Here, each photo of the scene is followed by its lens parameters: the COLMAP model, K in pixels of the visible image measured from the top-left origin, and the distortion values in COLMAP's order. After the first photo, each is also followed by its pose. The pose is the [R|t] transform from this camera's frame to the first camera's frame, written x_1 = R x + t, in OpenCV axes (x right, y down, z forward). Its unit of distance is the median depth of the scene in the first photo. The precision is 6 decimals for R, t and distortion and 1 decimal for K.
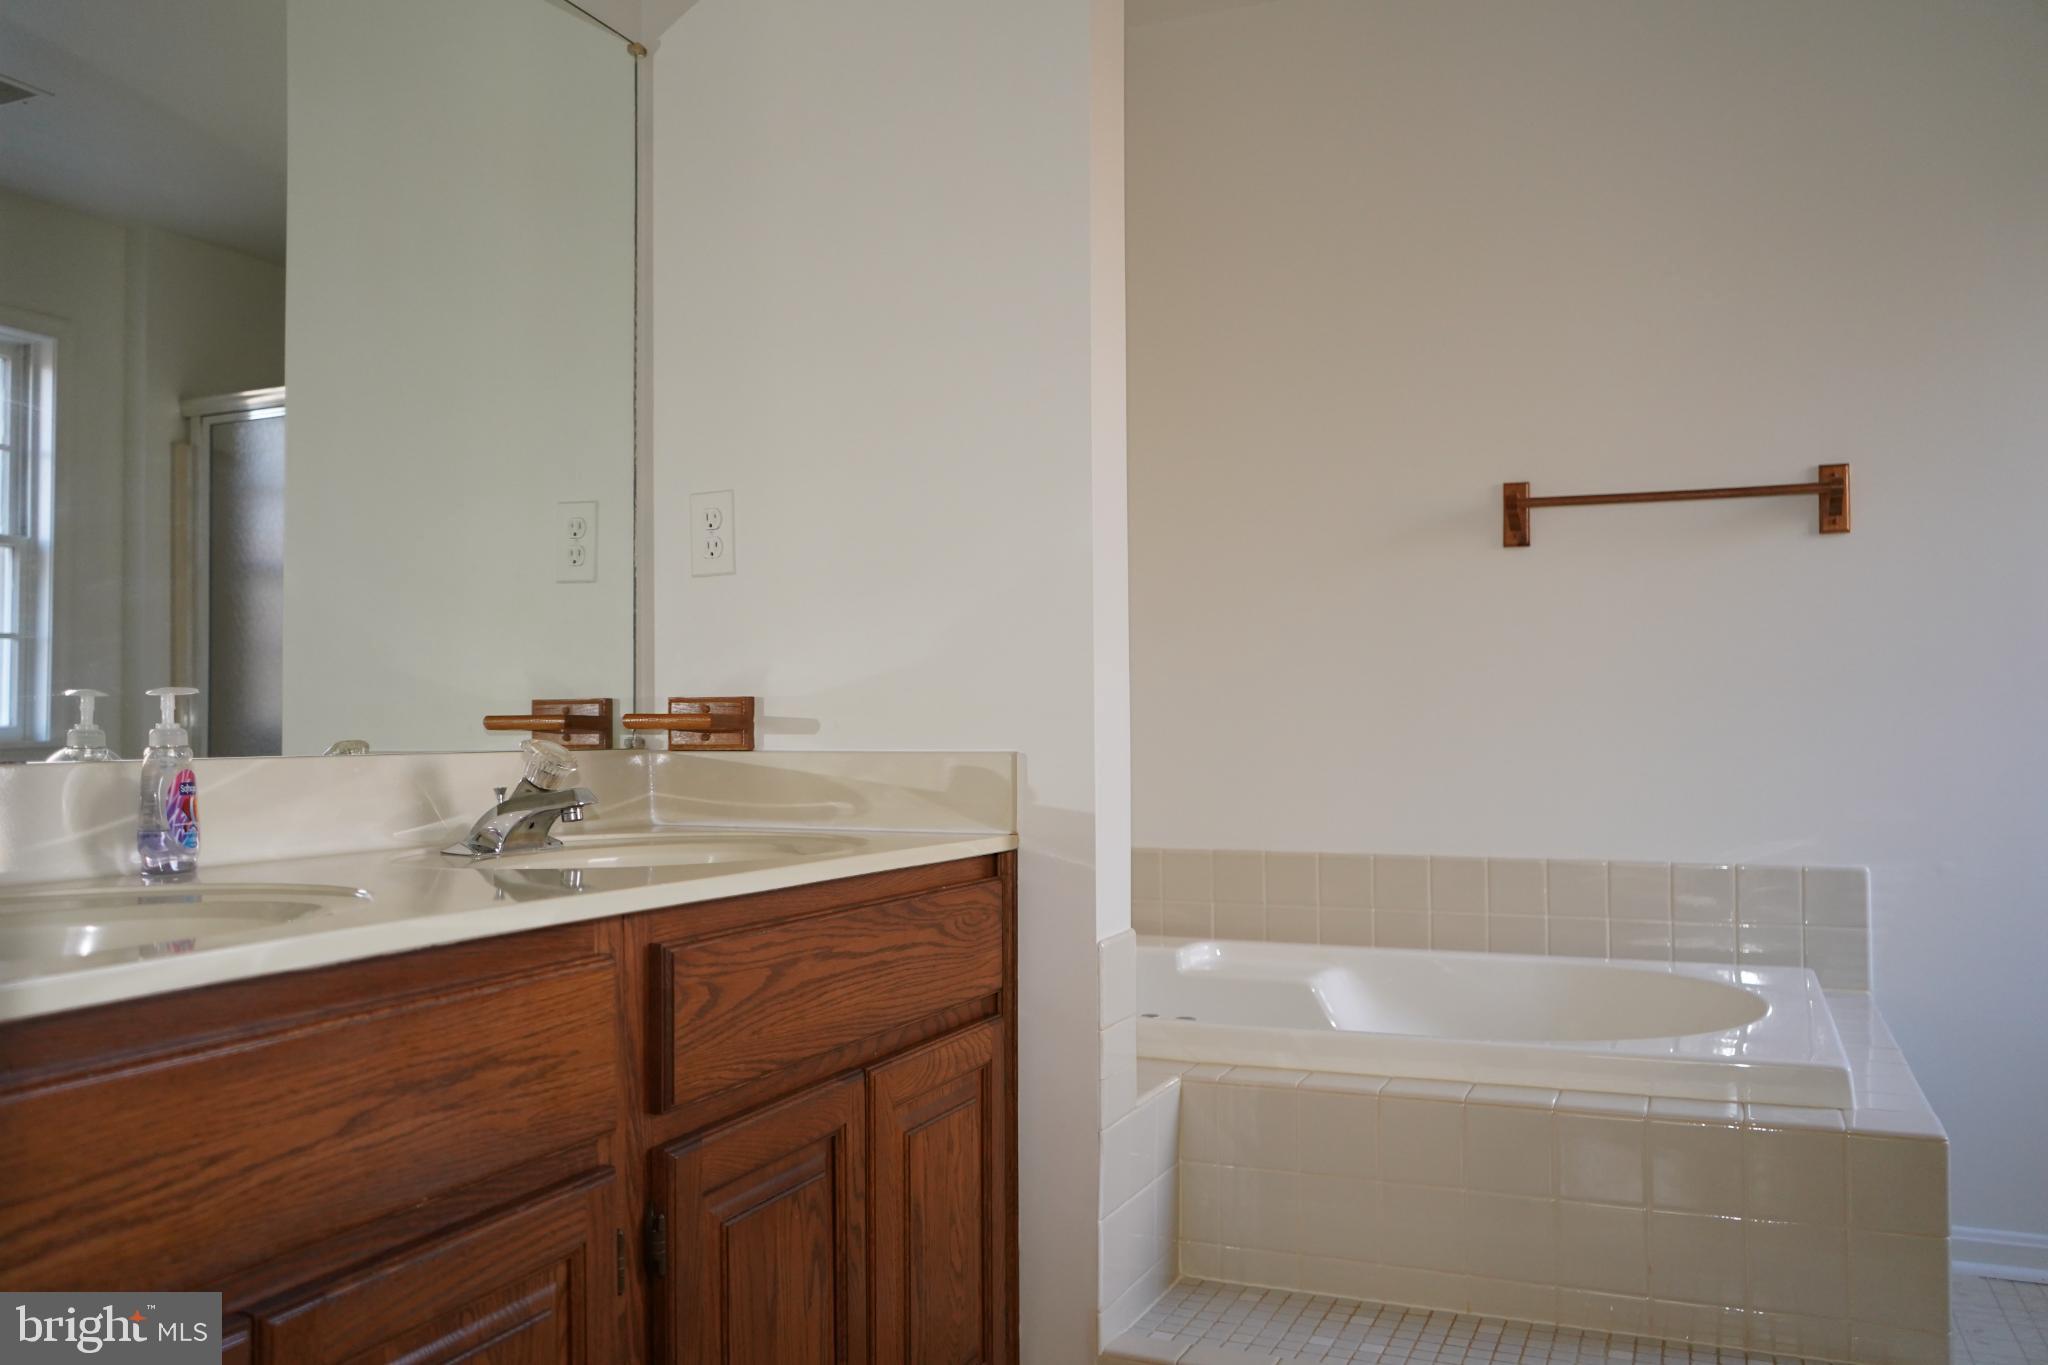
lens RADIAL K [[1615.9, 0, 1024.0], [0, 1615.9, 682.5], [0, 0, 1]] dist [-0.006943, -0.002170]
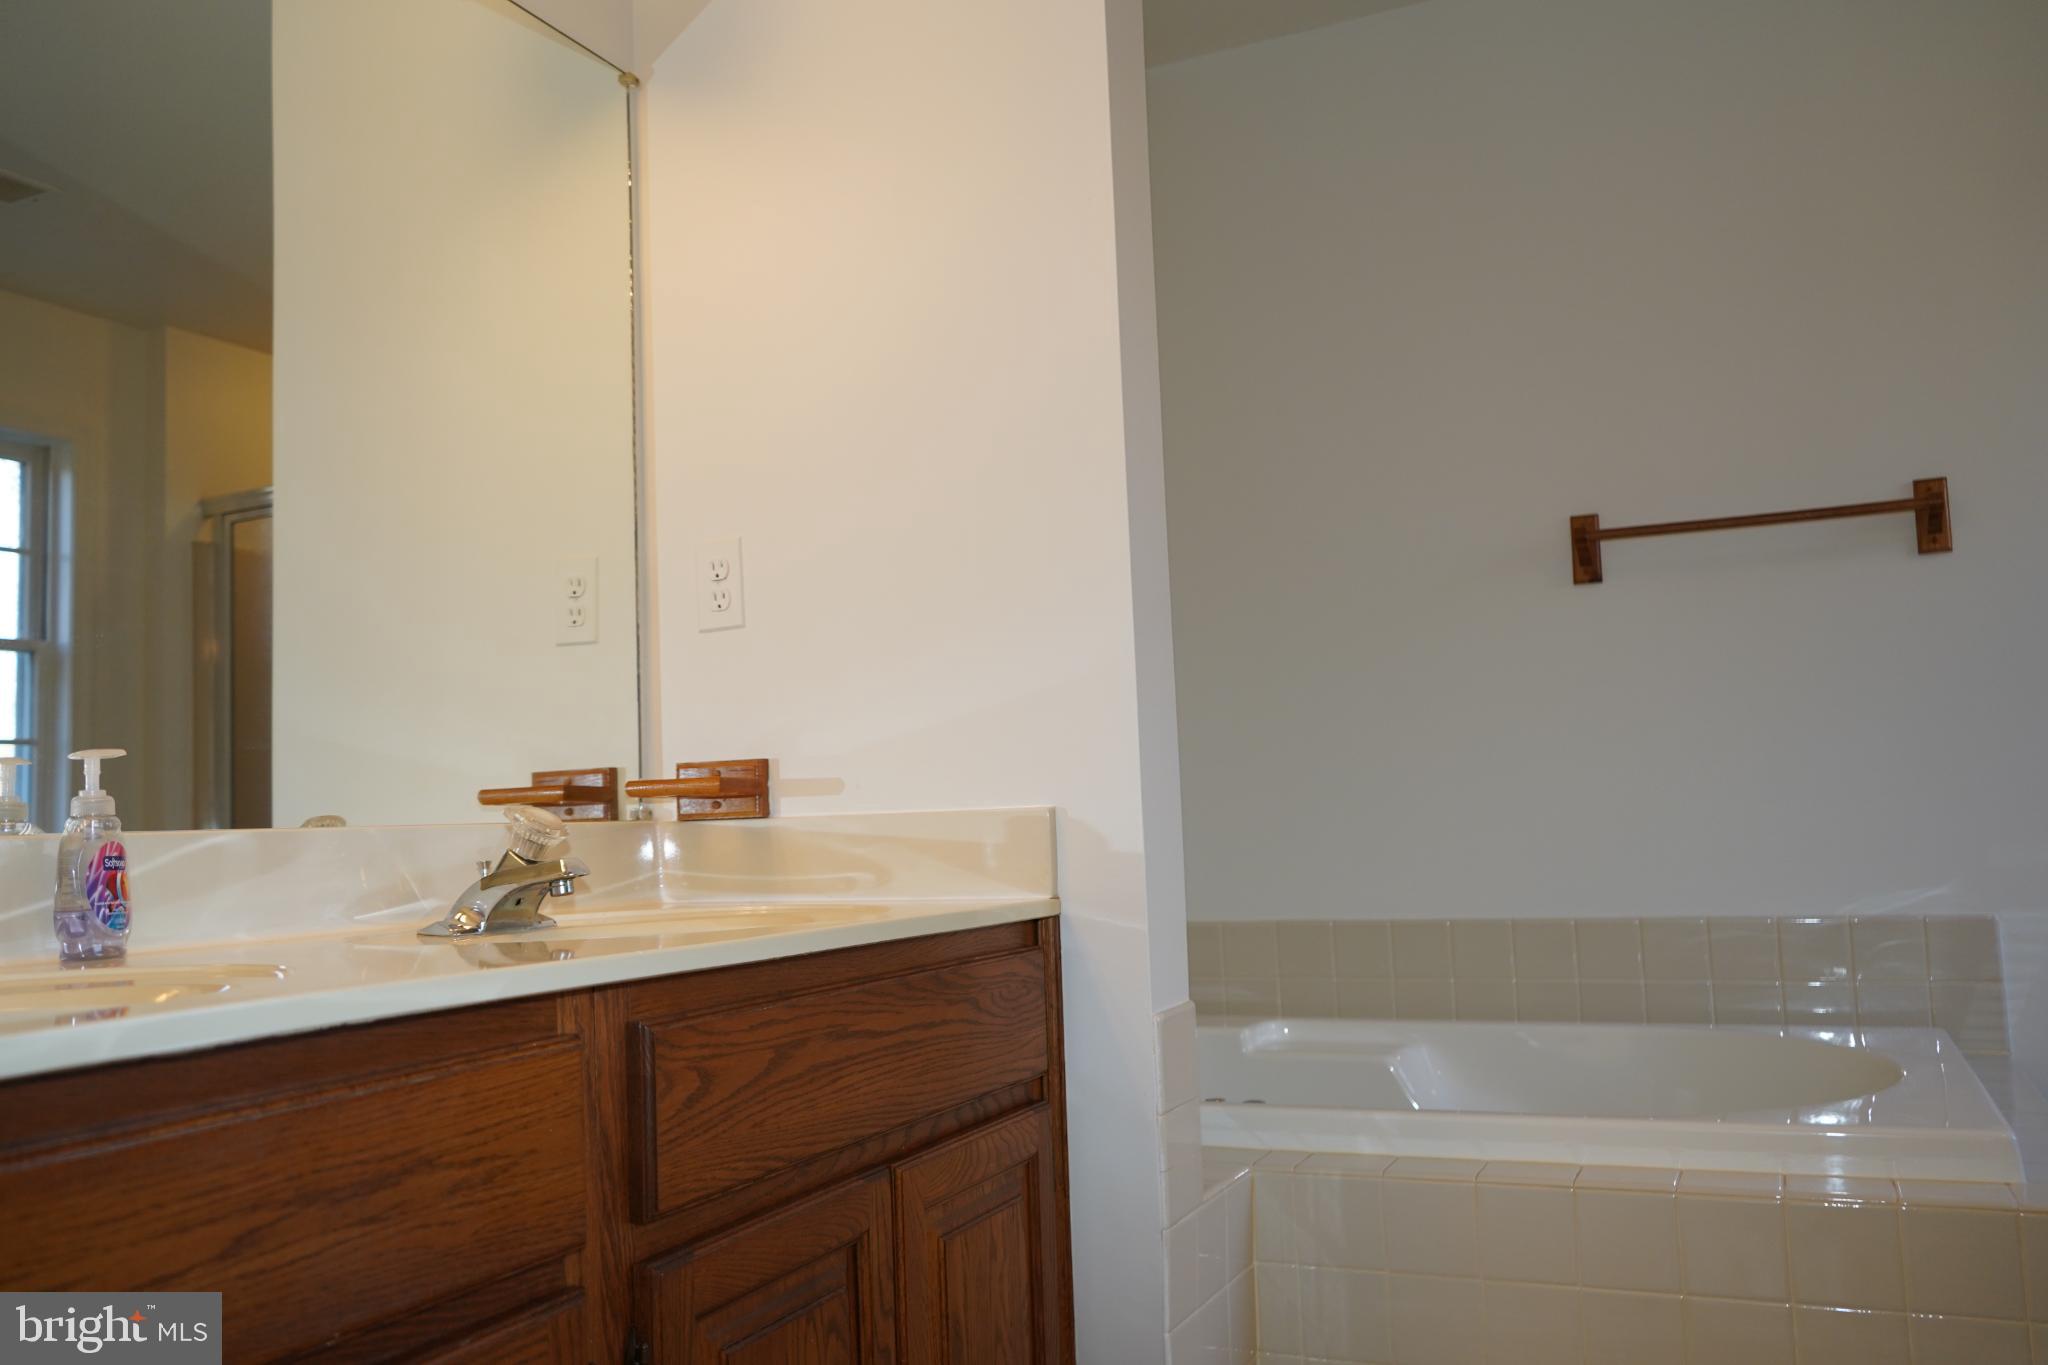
lens RADIAL K [[1615.9, 0, 1024.0], [0, 1615.9, 682.5], [0, 0, 1]] dist [-0.006943, -0.002170]
pose [[0.998868, -0.036019, -0.031085, 0.011178], [0.034167, 0.997721, -0.058189, 0.032579], [0.033110, 0.057061, 0.997821, 0.117208]]
